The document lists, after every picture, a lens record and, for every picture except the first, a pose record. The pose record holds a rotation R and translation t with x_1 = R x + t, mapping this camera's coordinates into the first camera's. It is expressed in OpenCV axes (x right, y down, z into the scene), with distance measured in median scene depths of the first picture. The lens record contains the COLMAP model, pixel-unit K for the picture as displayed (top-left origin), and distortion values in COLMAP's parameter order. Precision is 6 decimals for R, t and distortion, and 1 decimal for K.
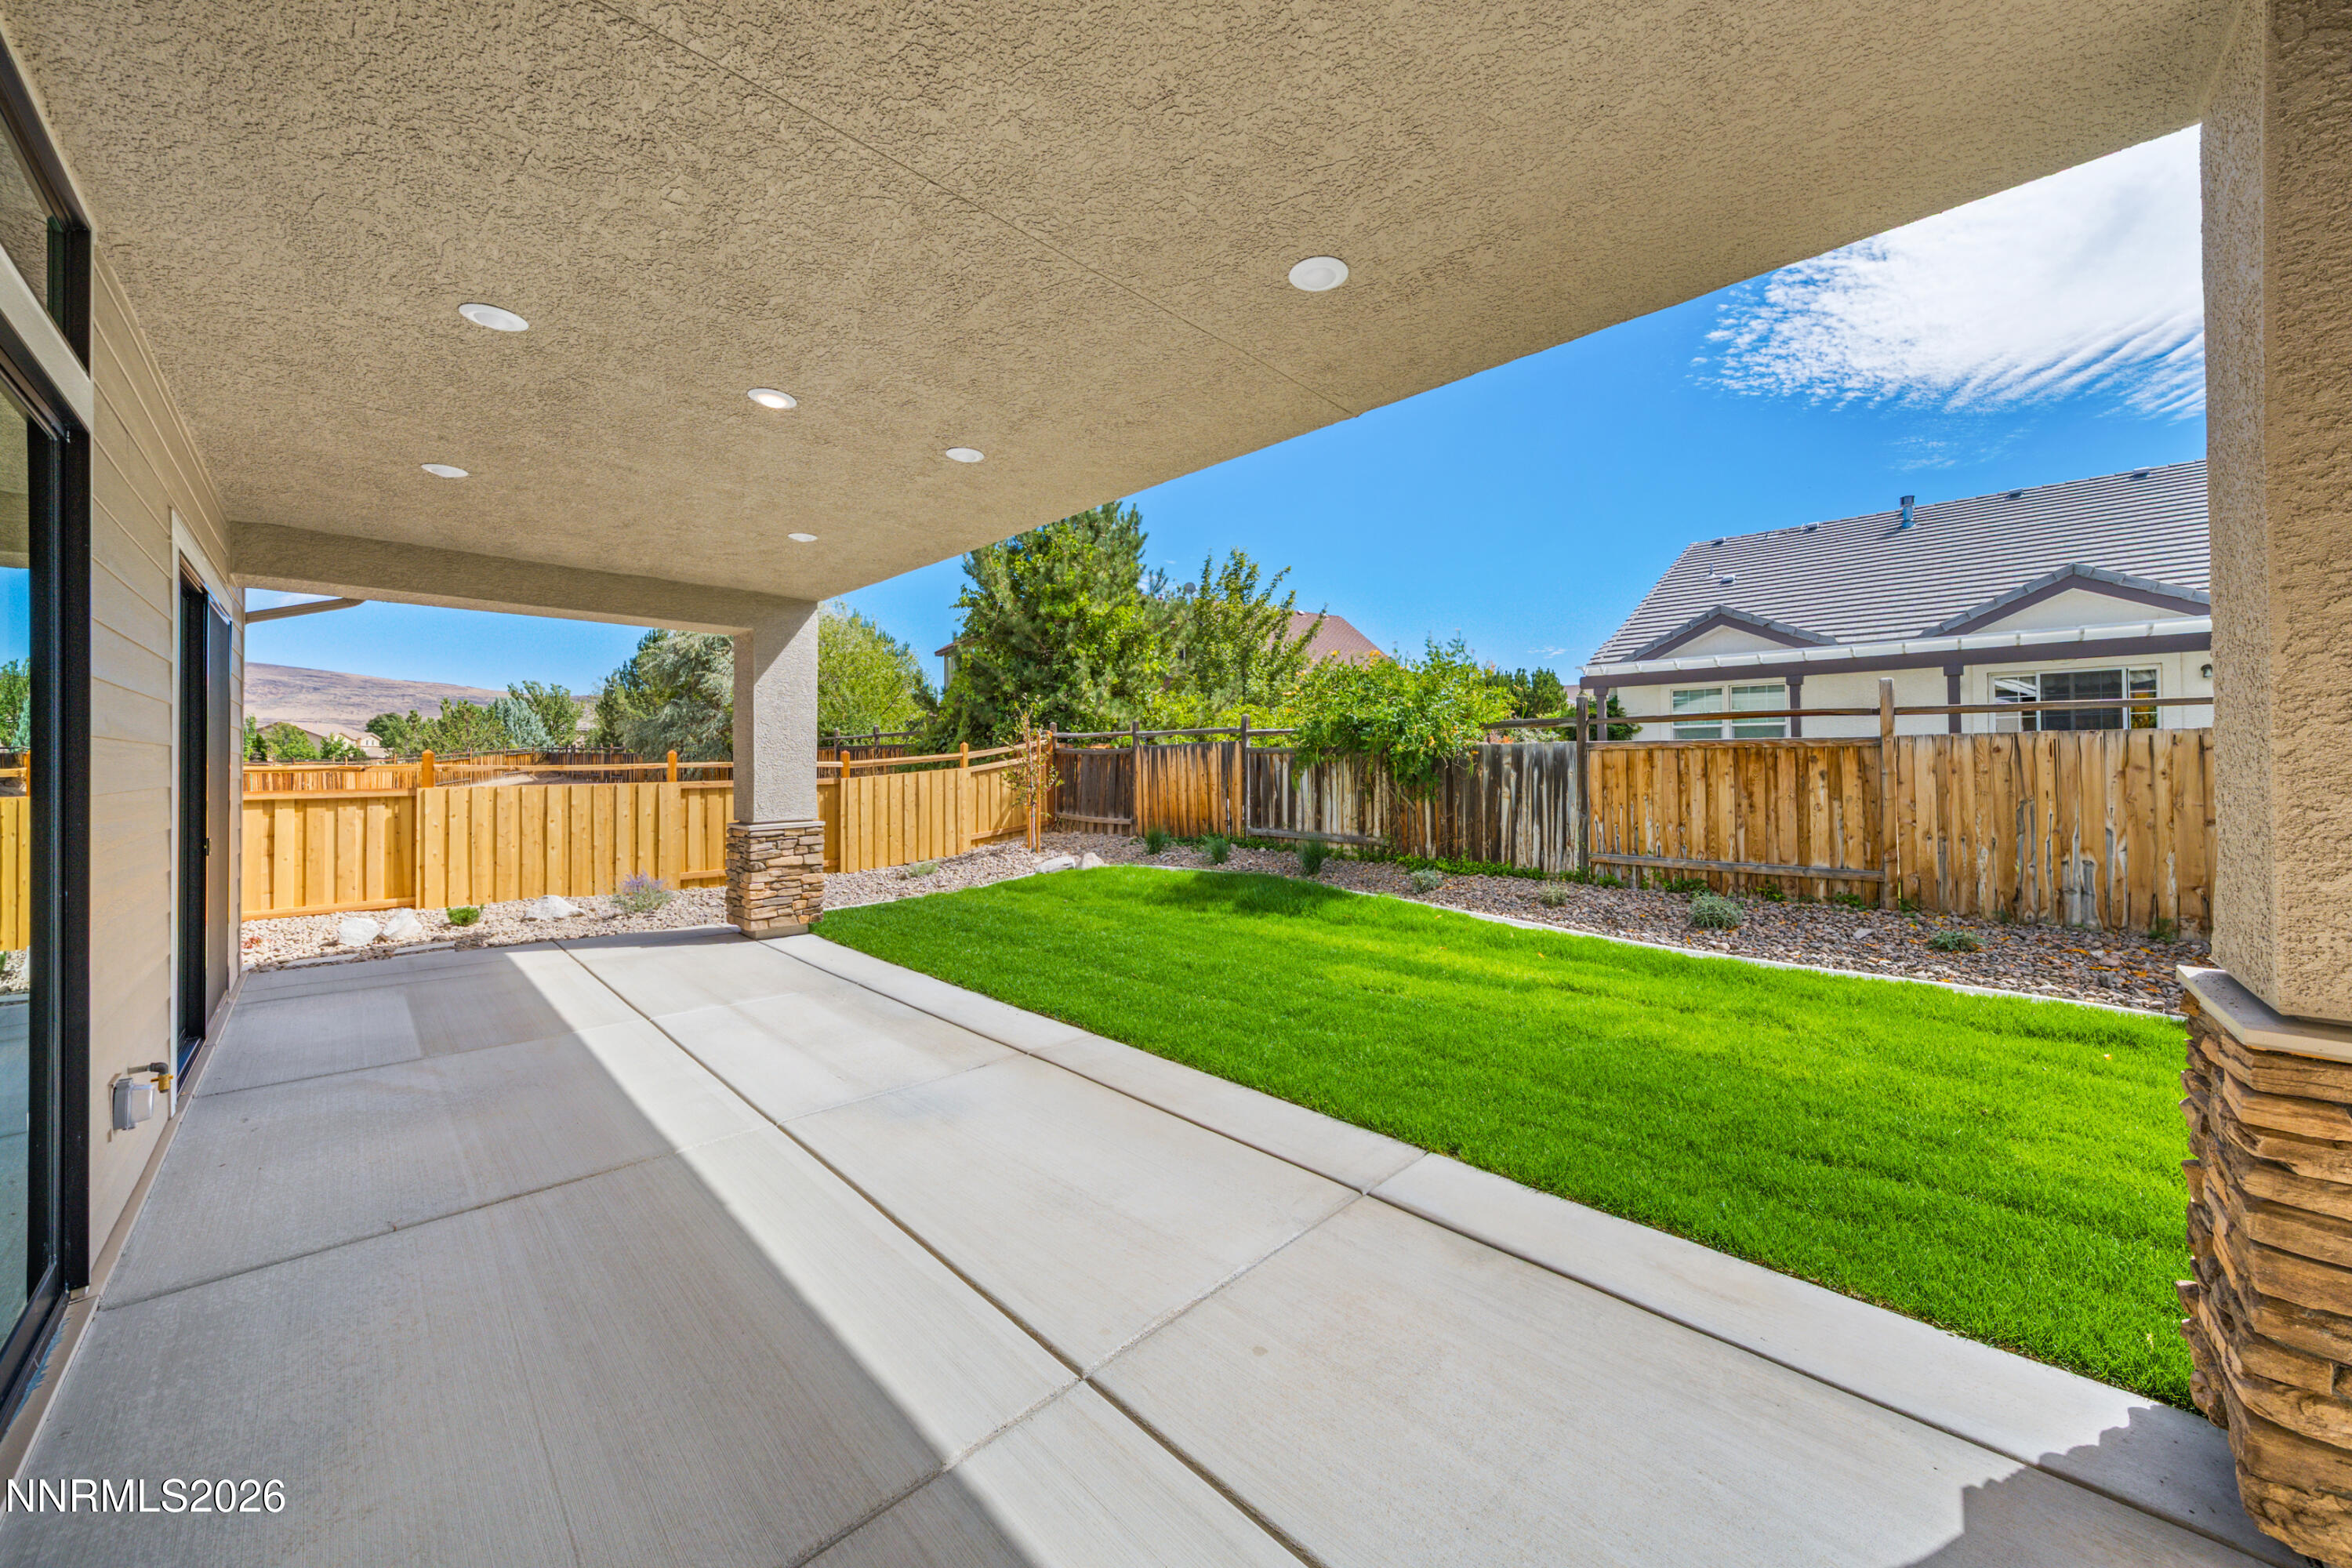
lens RADIAL K [[802.4, 0, 1176.0], [0, 802.4, 784.0], [0, 0, 1]] dist [0.000175, 0.000003]
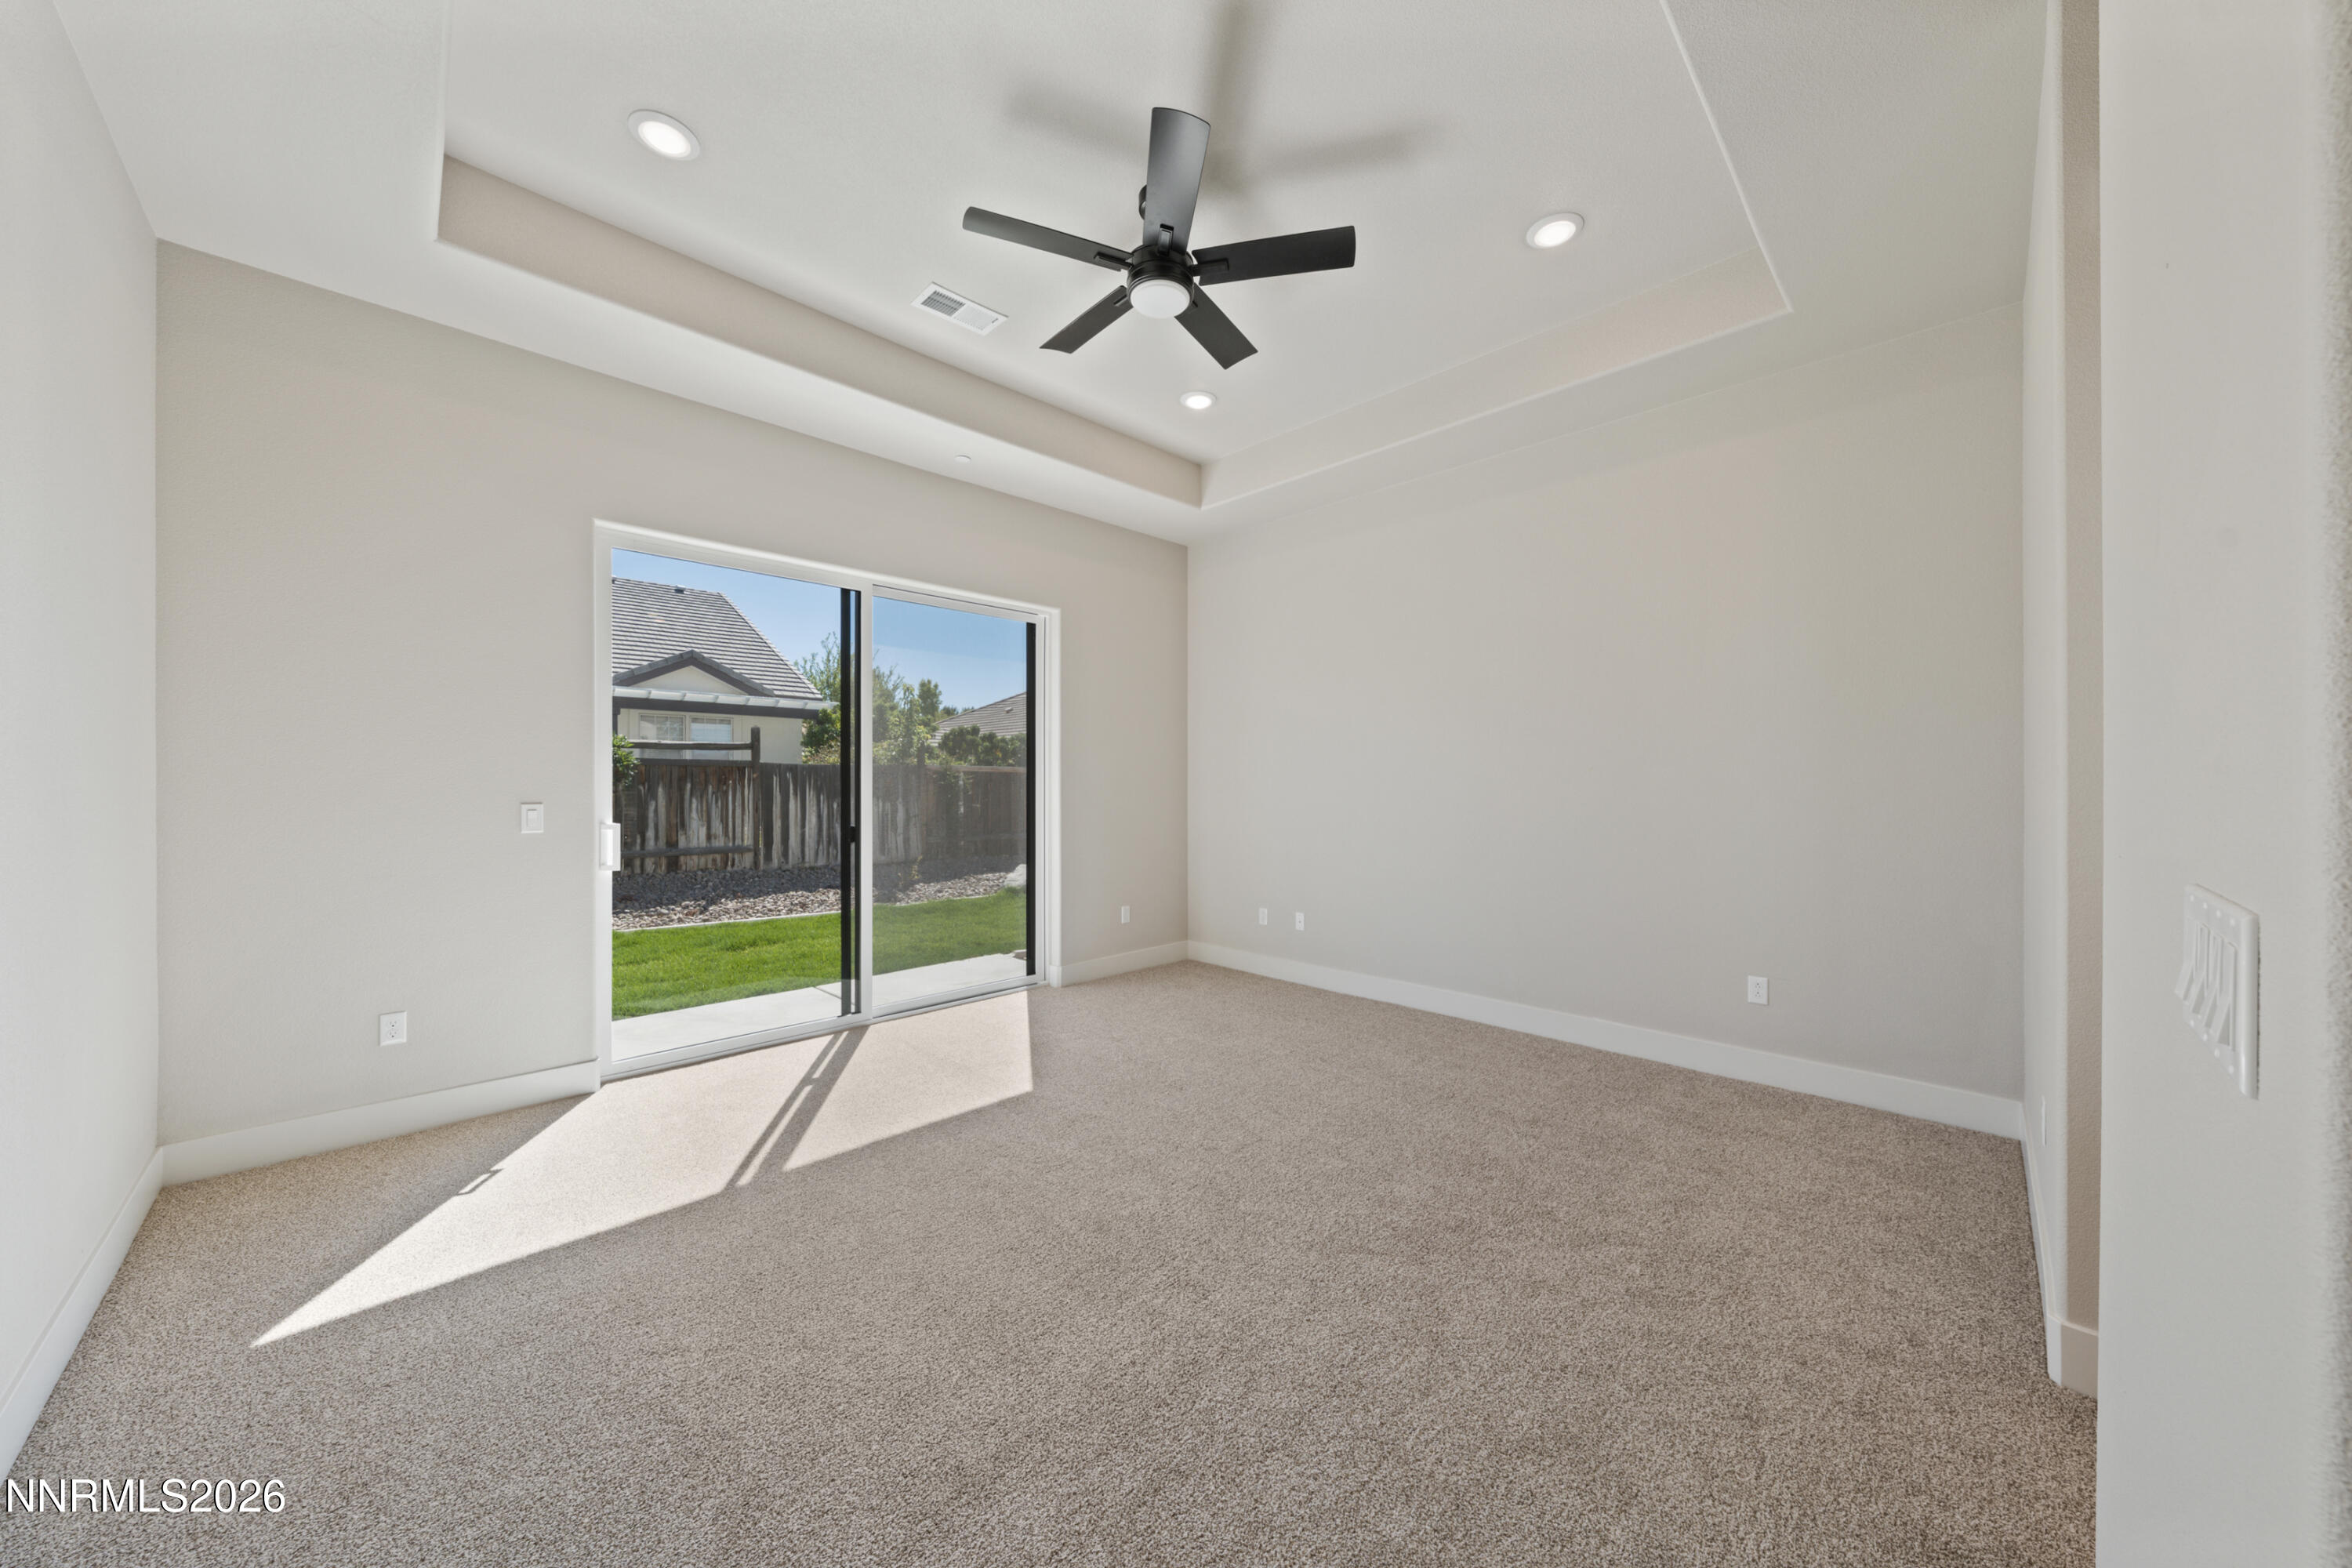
lens RADIAL K [[802.4, 0, 1176.0], [0, 802.4, 784.0], [0, 0, 1]] dist [0.000175, 0.000003]
pose [[0.020853, 0.027202, 0.999412, -0.522185], [0.004885, 0.999615, -0.027310, 0.018943], [-0.999771, 0.005451, 0.020712, 0.235220]]
